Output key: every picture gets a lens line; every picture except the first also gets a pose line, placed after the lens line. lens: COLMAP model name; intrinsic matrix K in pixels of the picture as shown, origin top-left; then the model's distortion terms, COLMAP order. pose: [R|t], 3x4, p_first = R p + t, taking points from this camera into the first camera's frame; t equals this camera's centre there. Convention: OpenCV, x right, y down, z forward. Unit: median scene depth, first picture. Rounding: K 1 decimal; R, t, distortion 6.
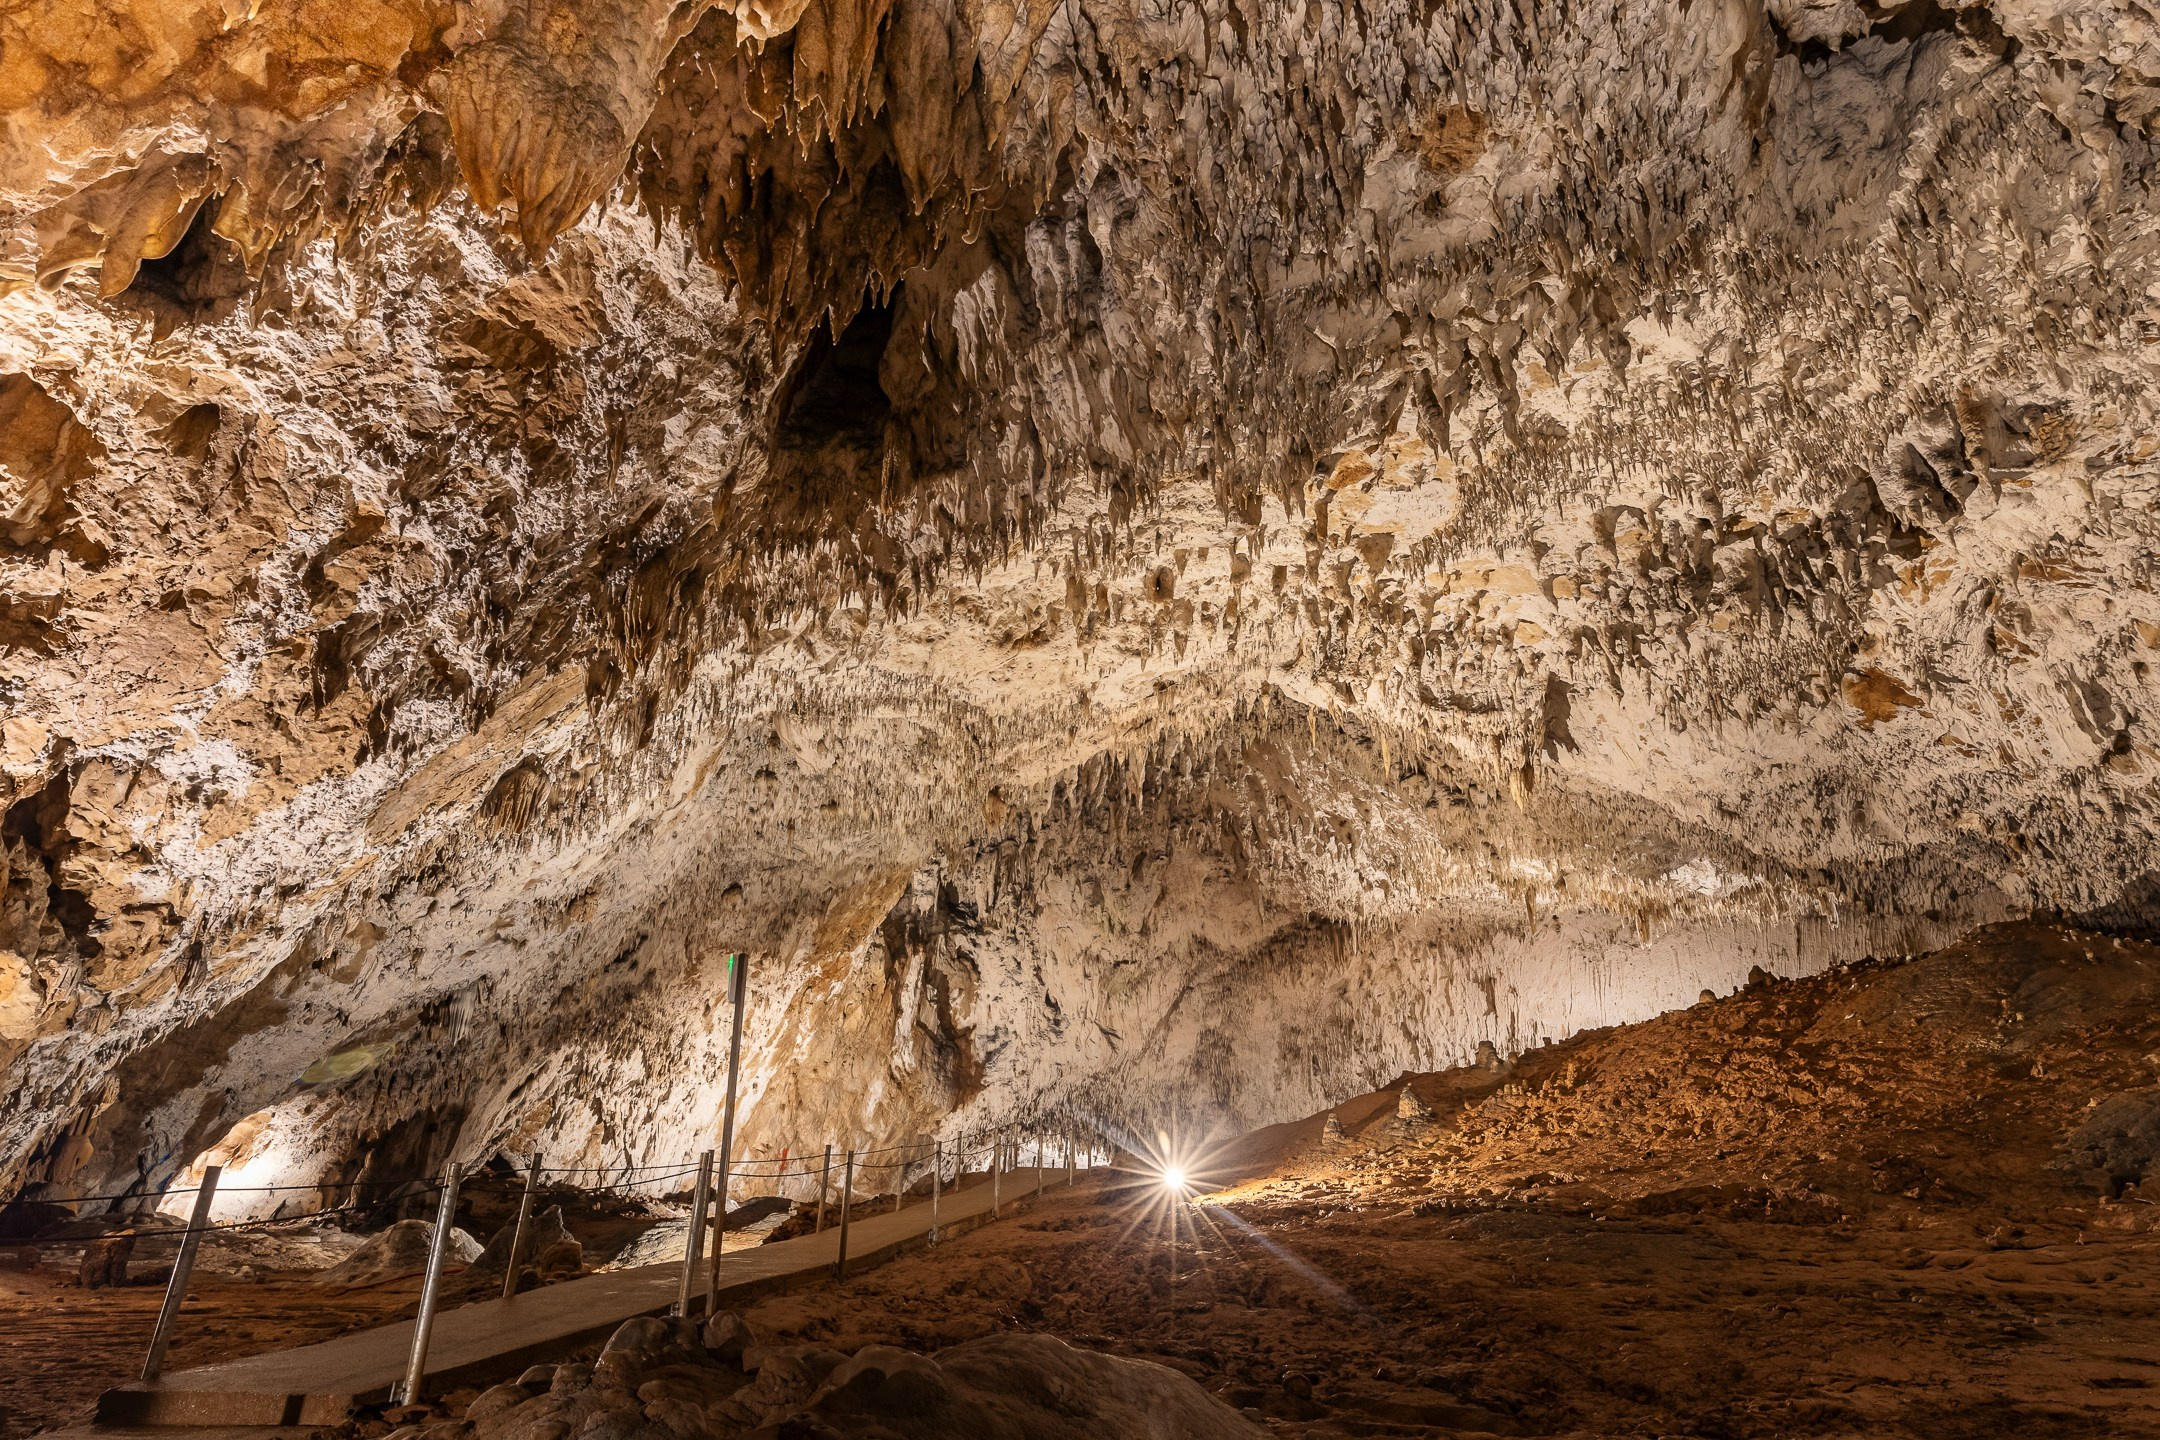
lens RADIAL K [[1124.2, 0, 1081.8], [0, 1124.2, 800.6], [0, 0, 1]] dist [0.003747, -0.000082]
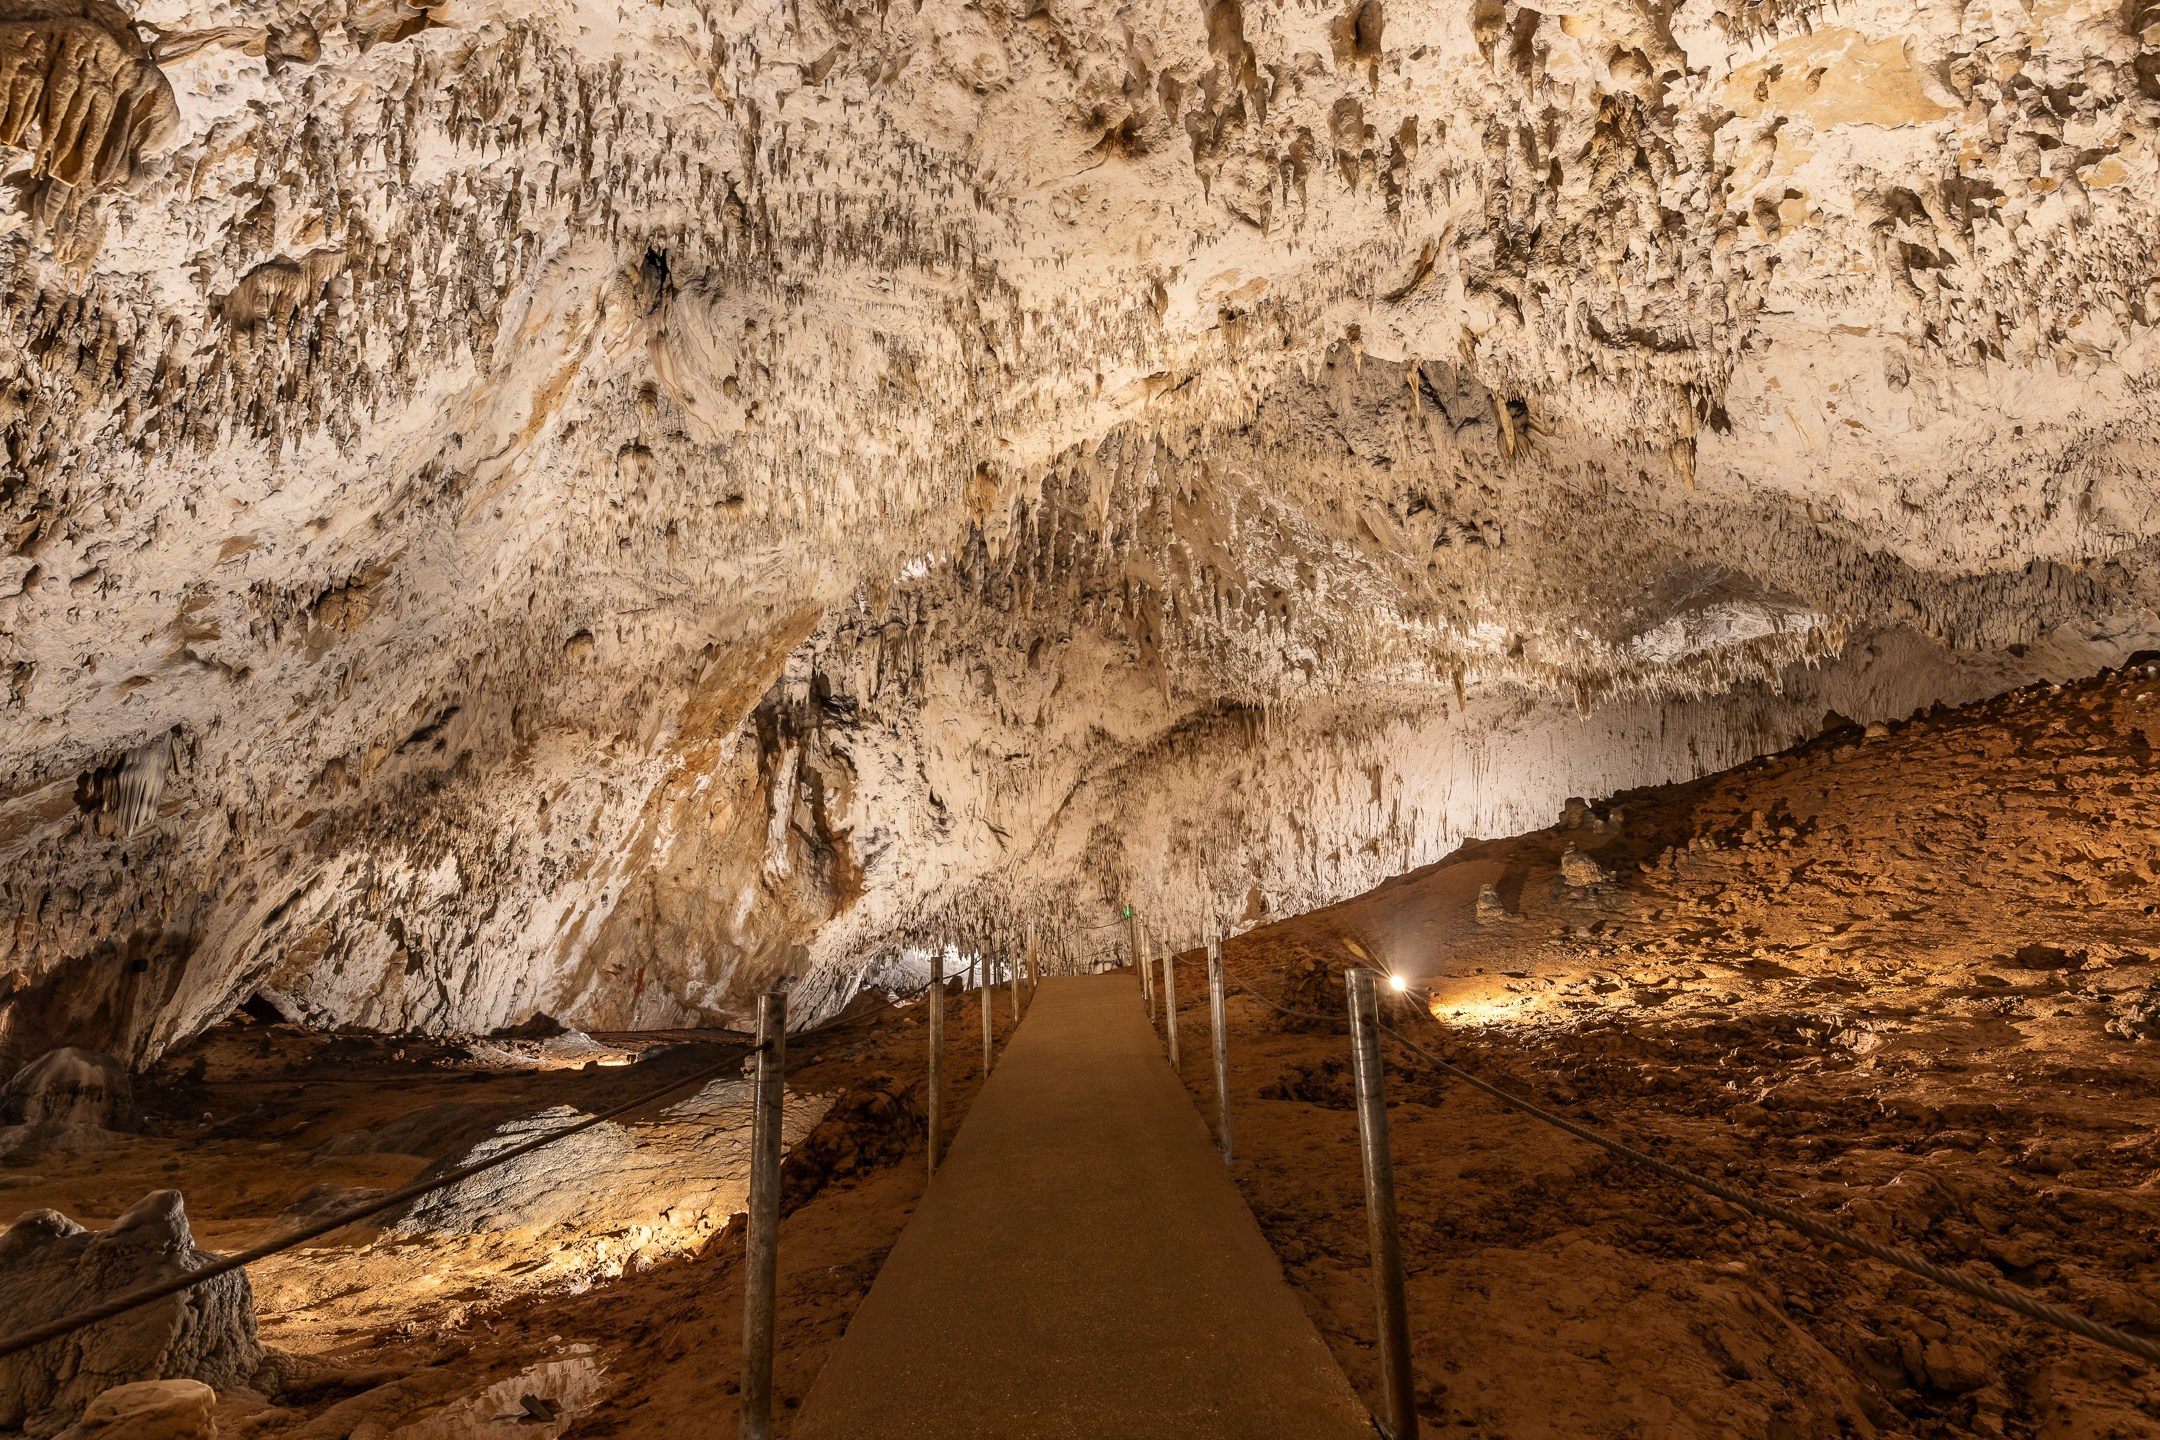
lens RADIAL K [[990.7, 0, 1080.0], [0, 990.7, 720.0], [0, 0, 1]] dist [0.001283, -0.000912]
pose [[0.981278, -0.004882, 0.192534, -0.081414], [-0.009053, 0.997405, 0.071429, 0.062762], [-0.192383, -0.071834, 0.978687, 0.207885]]
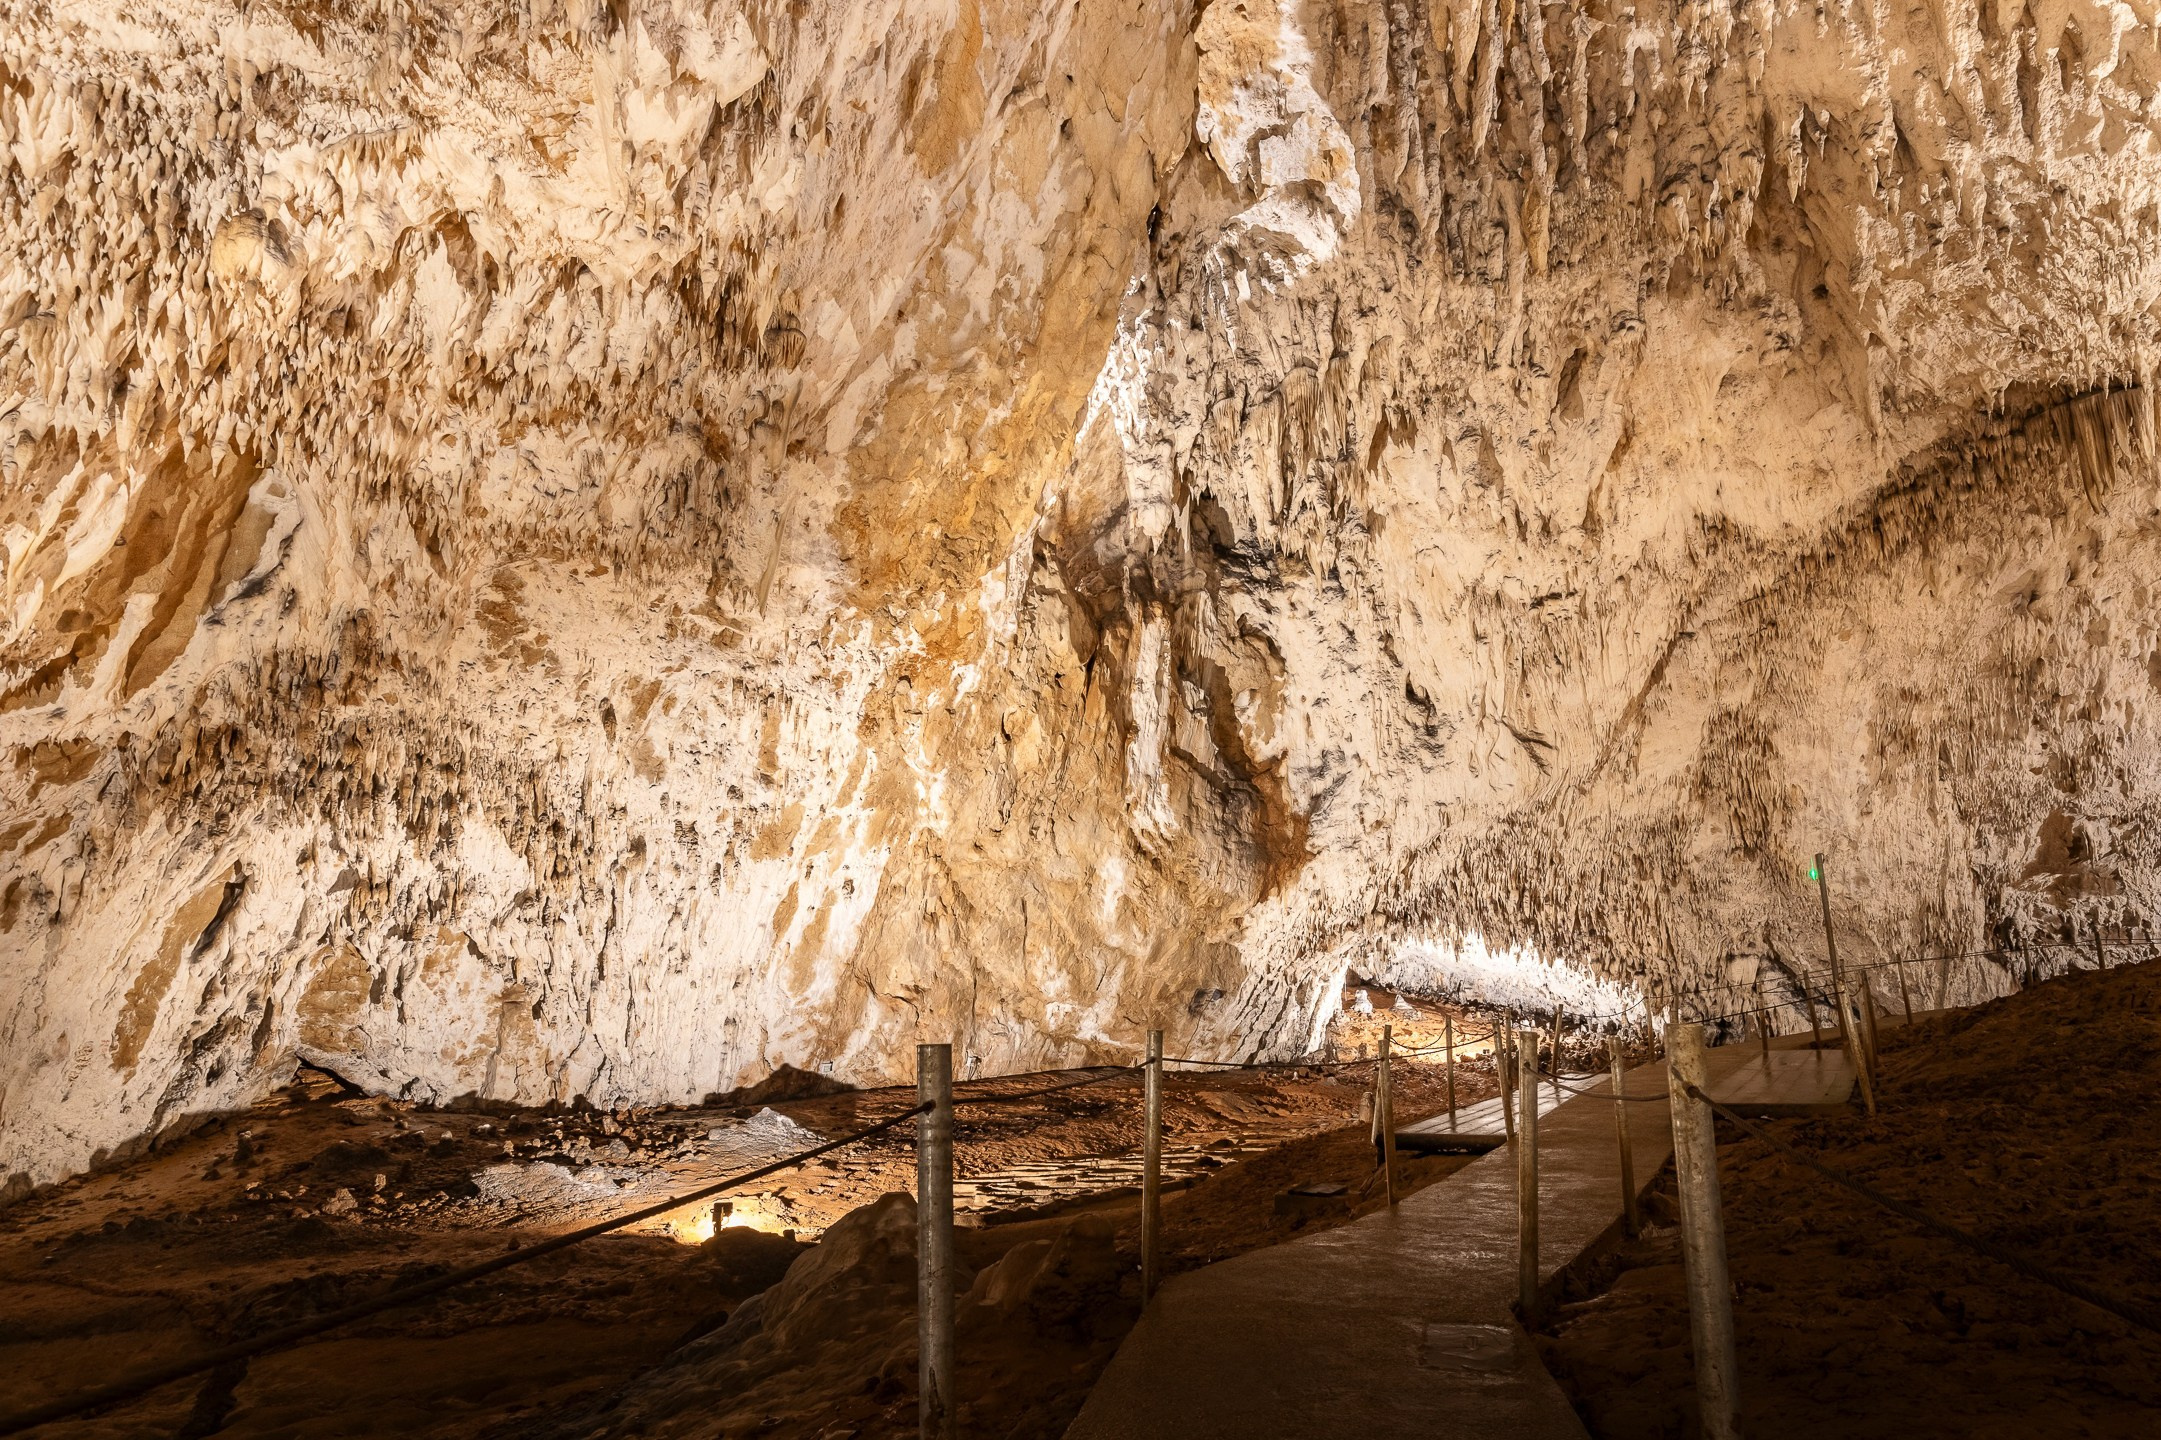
lens RADIAL K [[1086.9, 0, 1253.6], [0, 1086.9, 832.3], [0, 0, 1]] dist [0.003331, -0.000550]
pose [[0.977701, -0.088383, -0.190495, -0.012179], [0.126325, 0.972171, 0.197298, 0.155224], [0.167755, -0.216962, 0.961658, 0.555478]]
